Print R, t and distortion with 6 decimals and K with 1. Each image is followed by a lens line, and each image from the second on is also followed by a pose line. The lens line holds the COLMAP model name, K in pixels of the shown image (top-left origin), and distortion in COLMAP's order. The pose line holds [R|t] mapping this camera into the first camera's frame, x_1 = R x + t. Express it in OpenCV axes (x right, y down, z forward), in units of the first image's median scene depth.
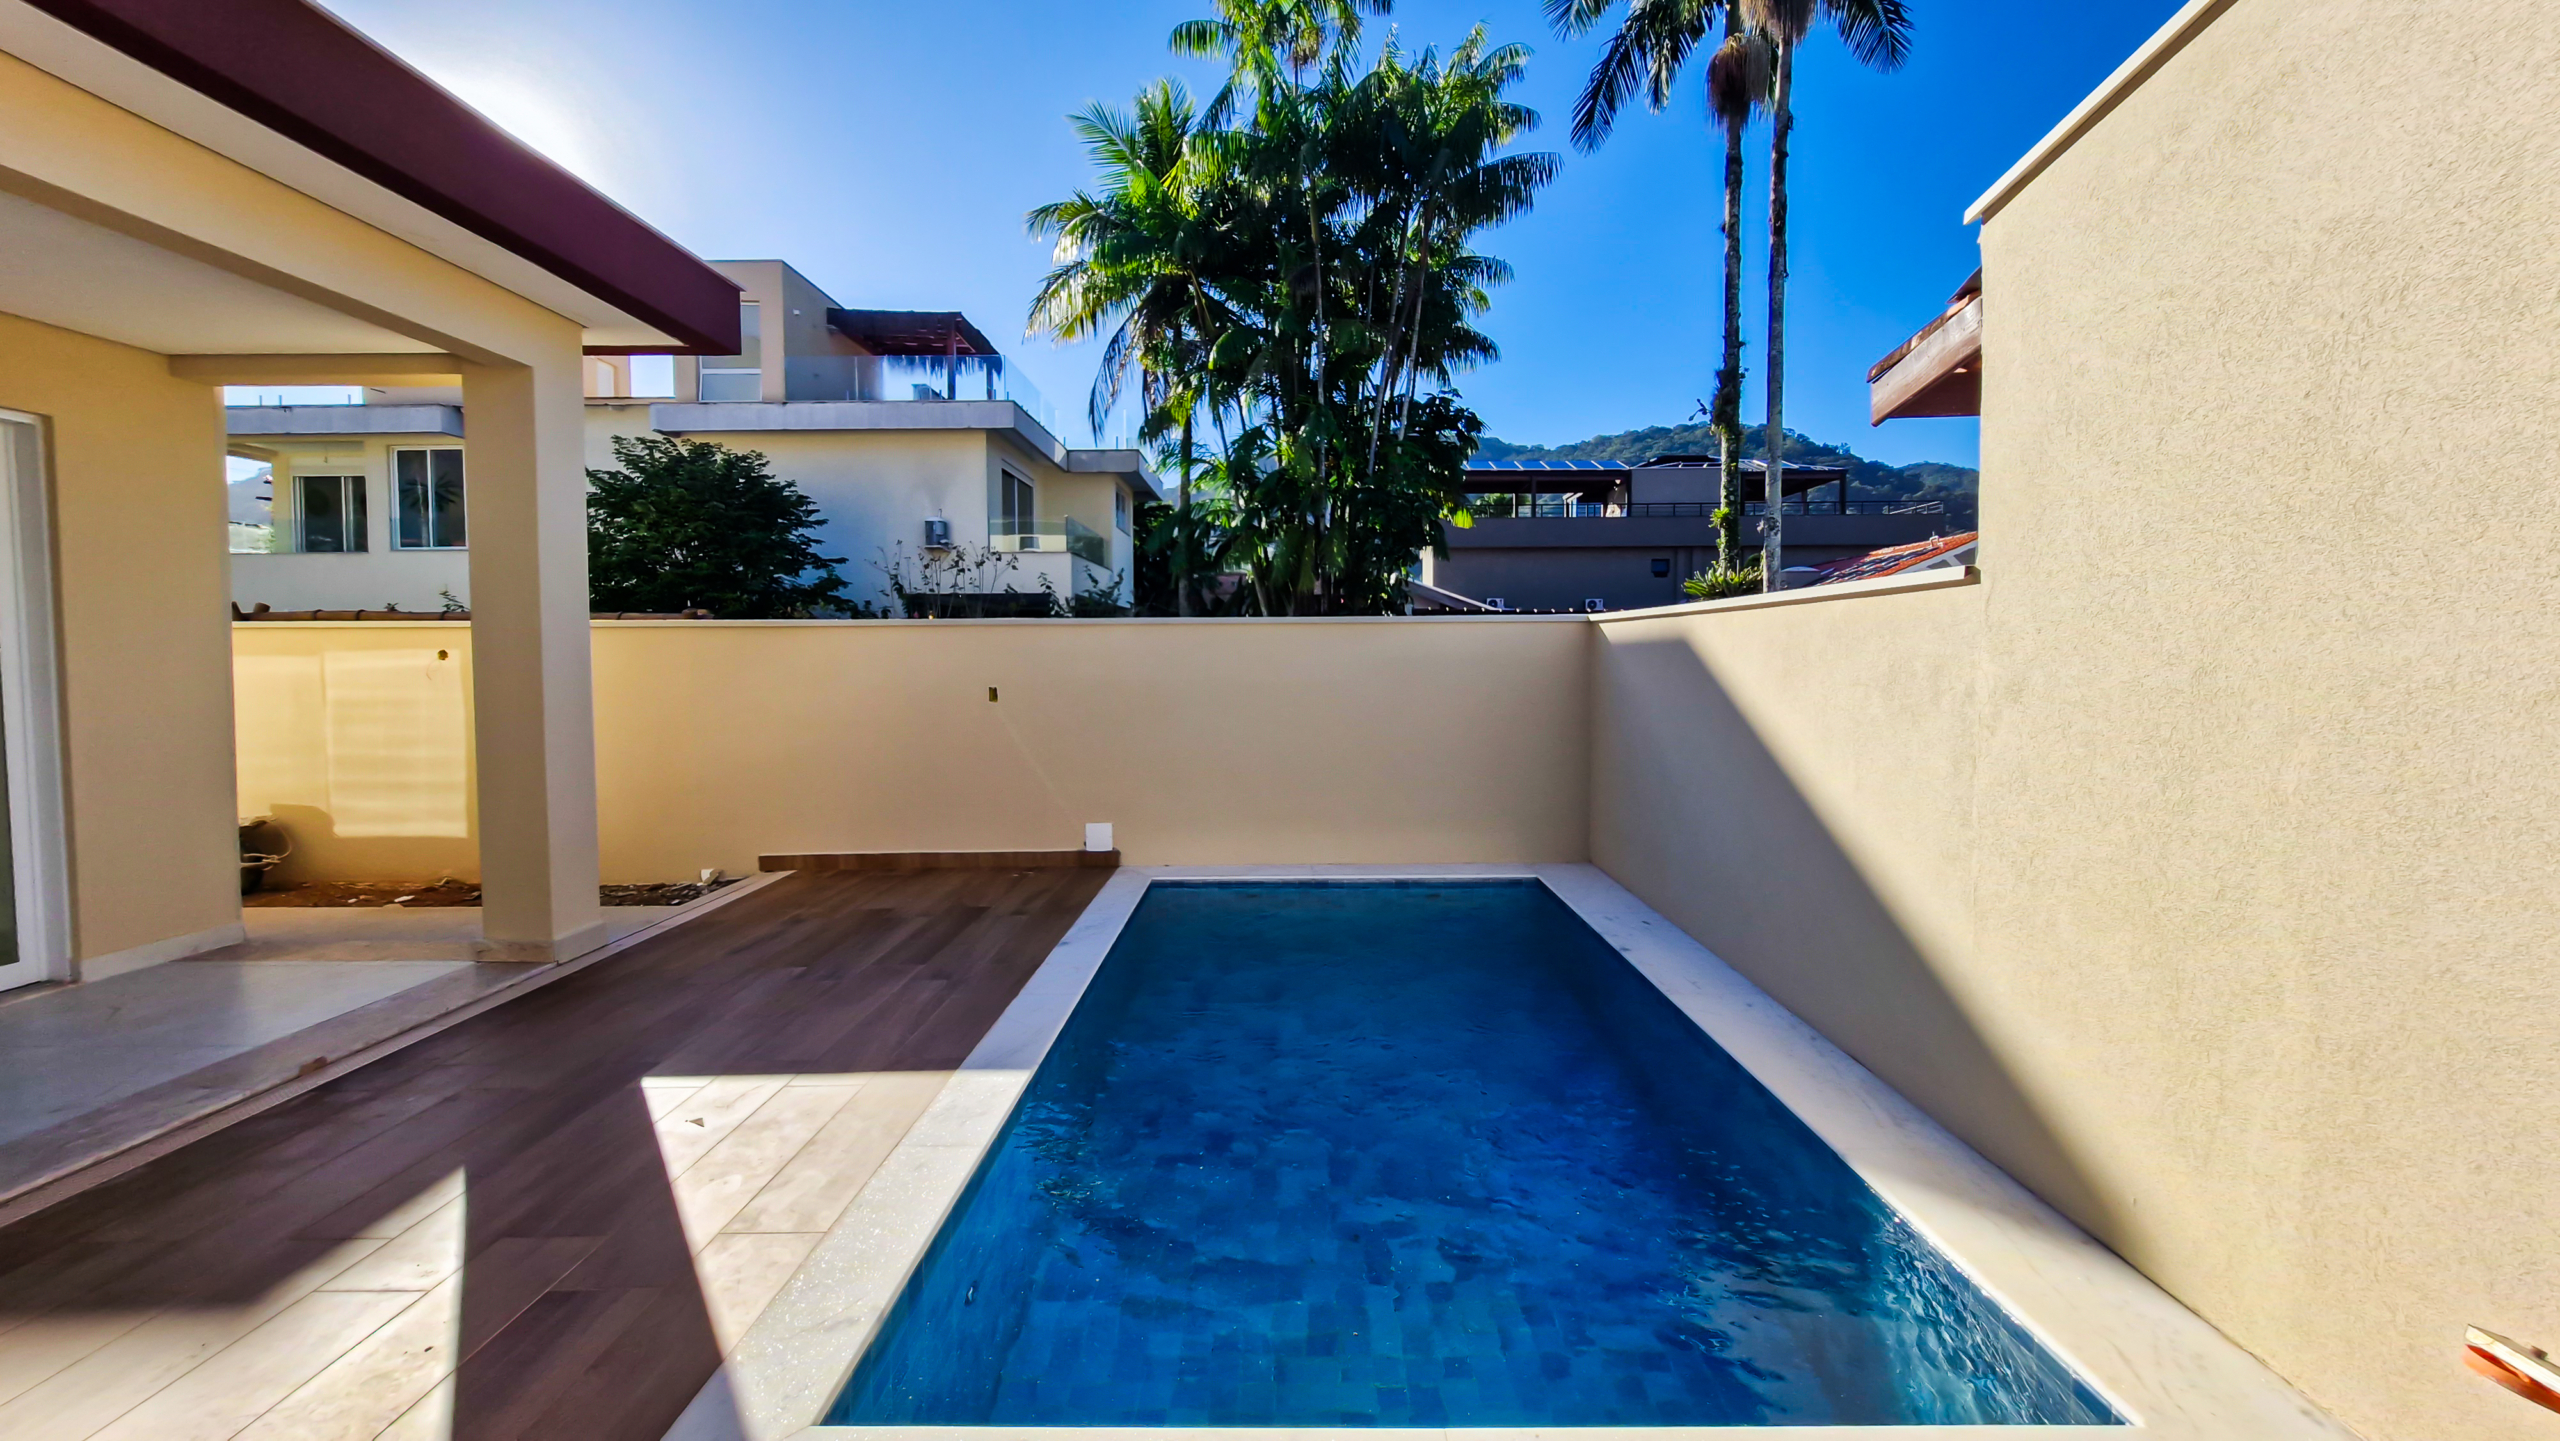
lens RADIAL K [[1017.6, 0, 1278.1], [0, 1017.6, 710.6], [0, 0, 1]] dist [-0.001105, -0.000157]
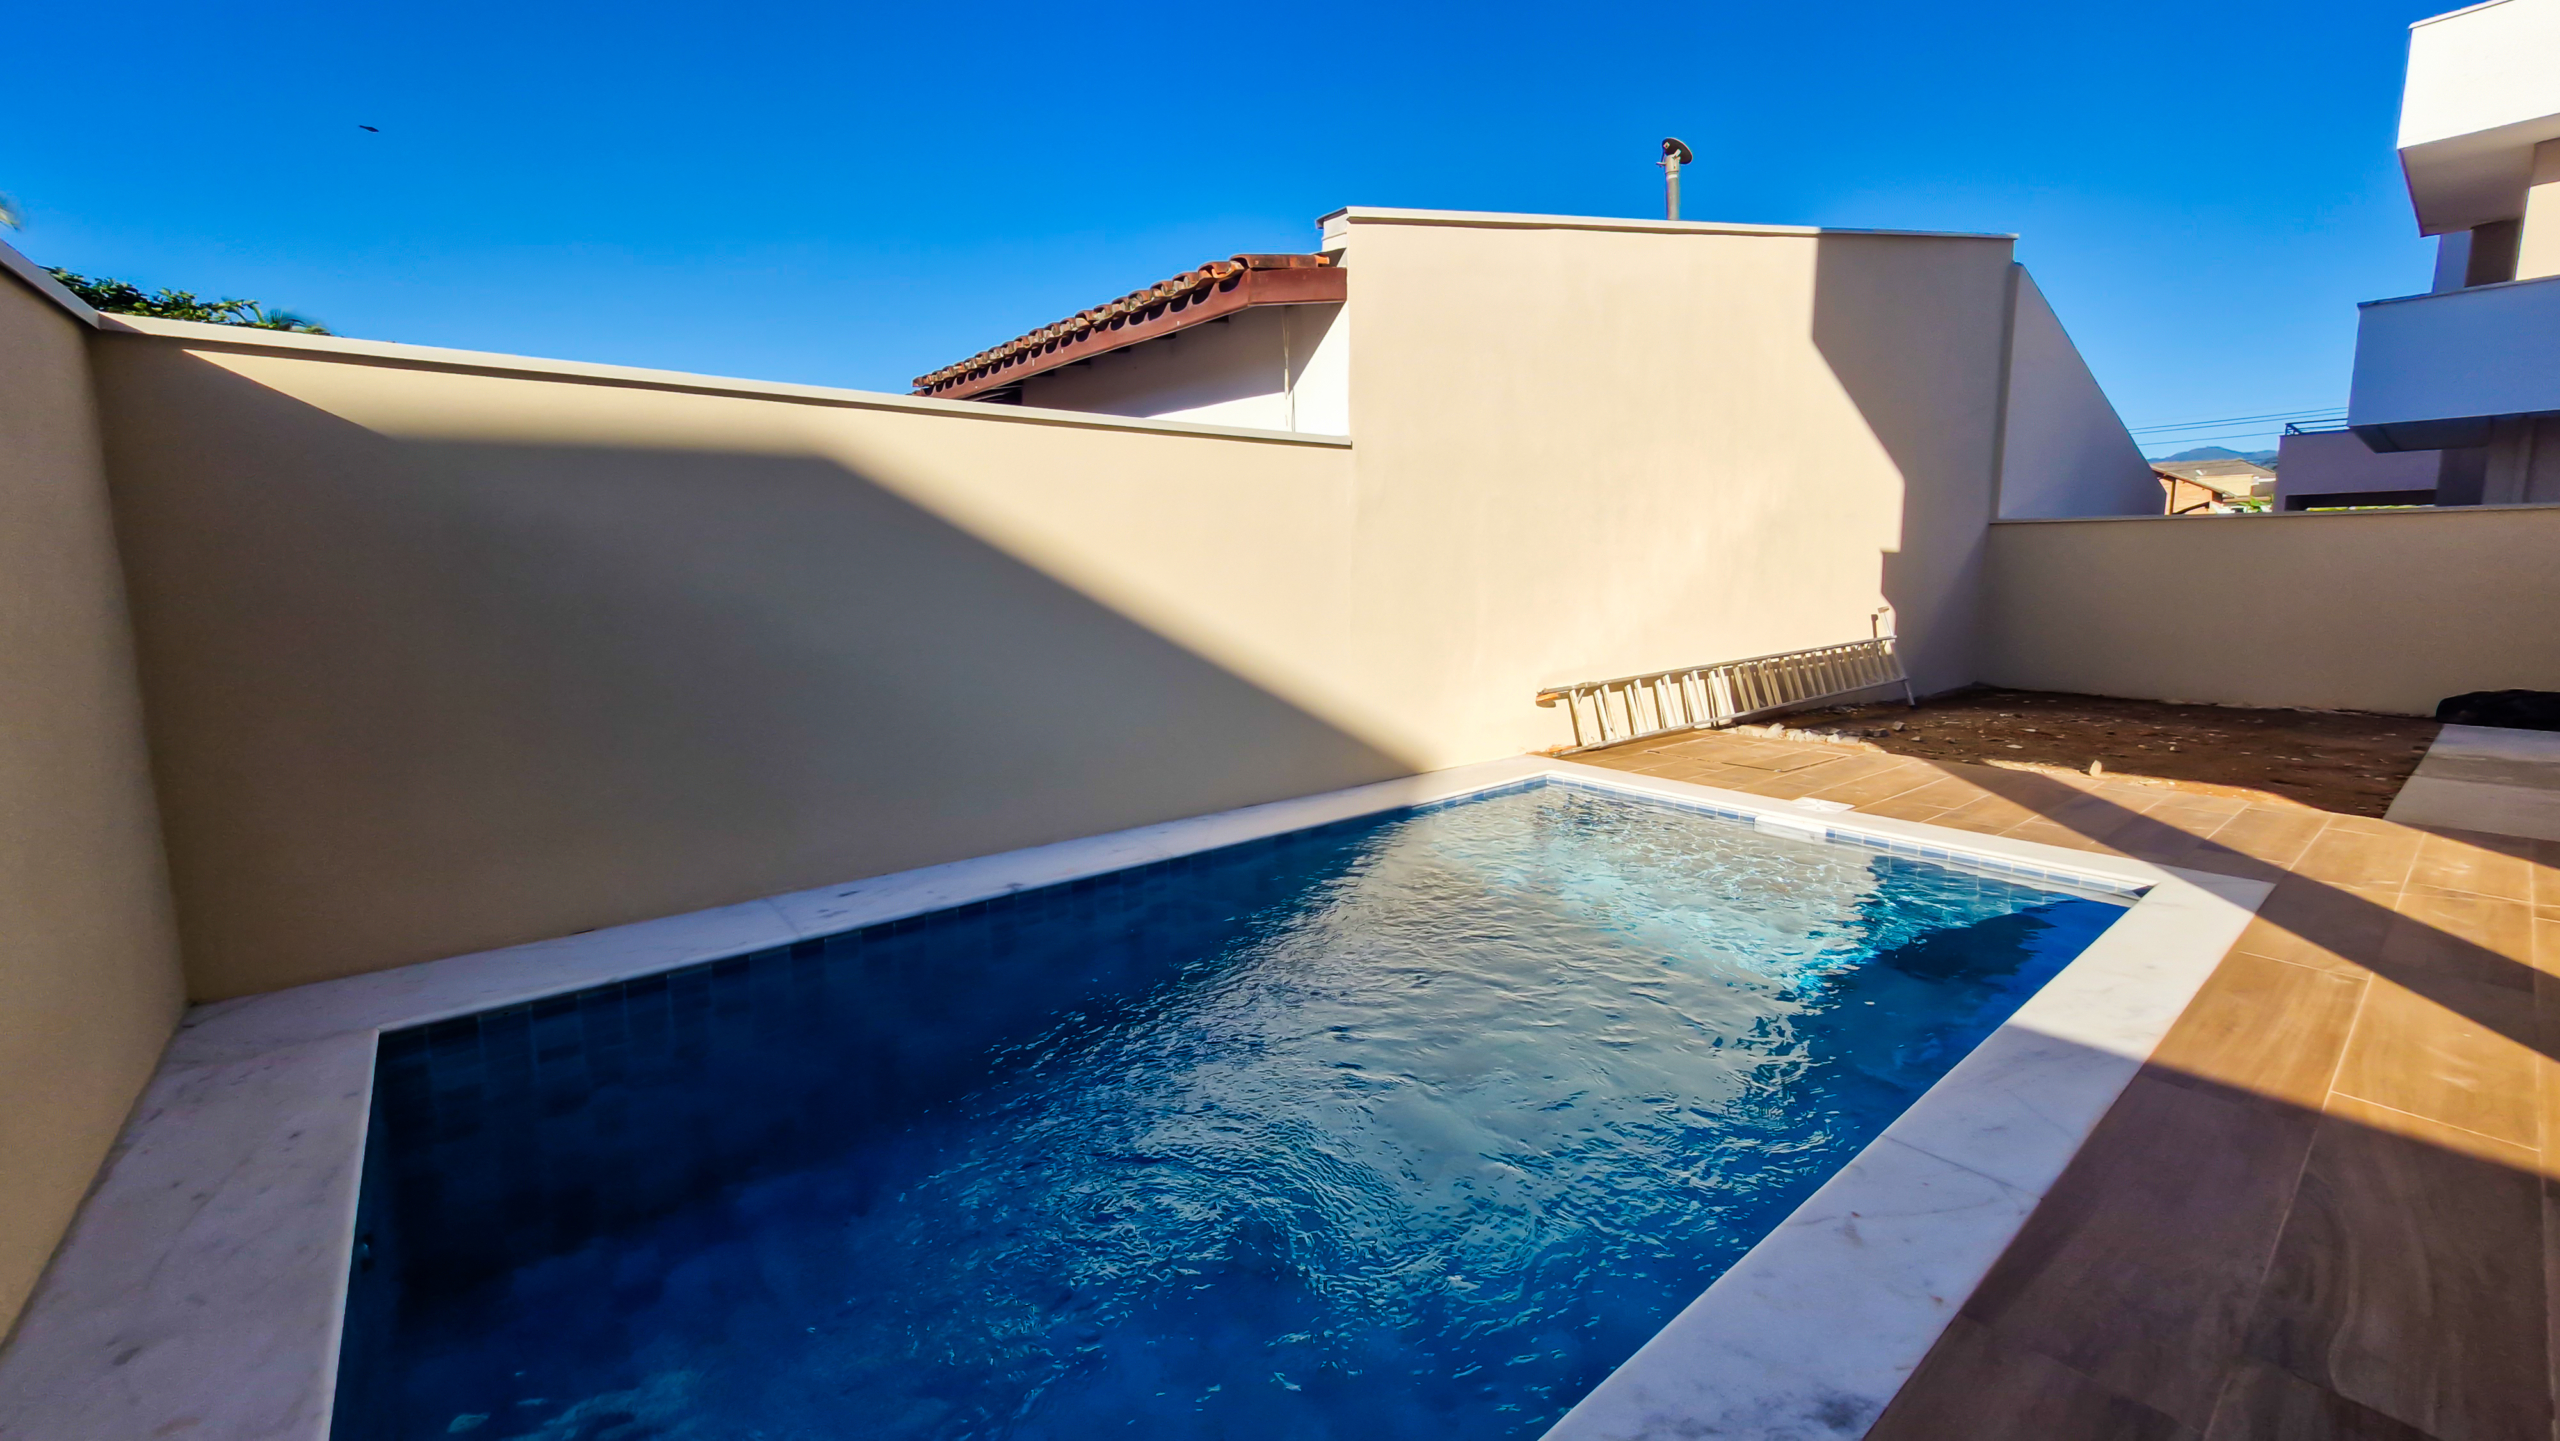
lens RADIAL K [[1005.5, 0, 1287.3], [0, 1005.5, 697.0], [0, 0, 1]] dist [-0.001134, -0.000012]
pose [[-0.649504, -0.093181, 0.754627, -0.081629], [0.046973, 0.985649, 0.162138, 0.001049], [-0.758906, 0.140756, -0.635807, 0.343176]]
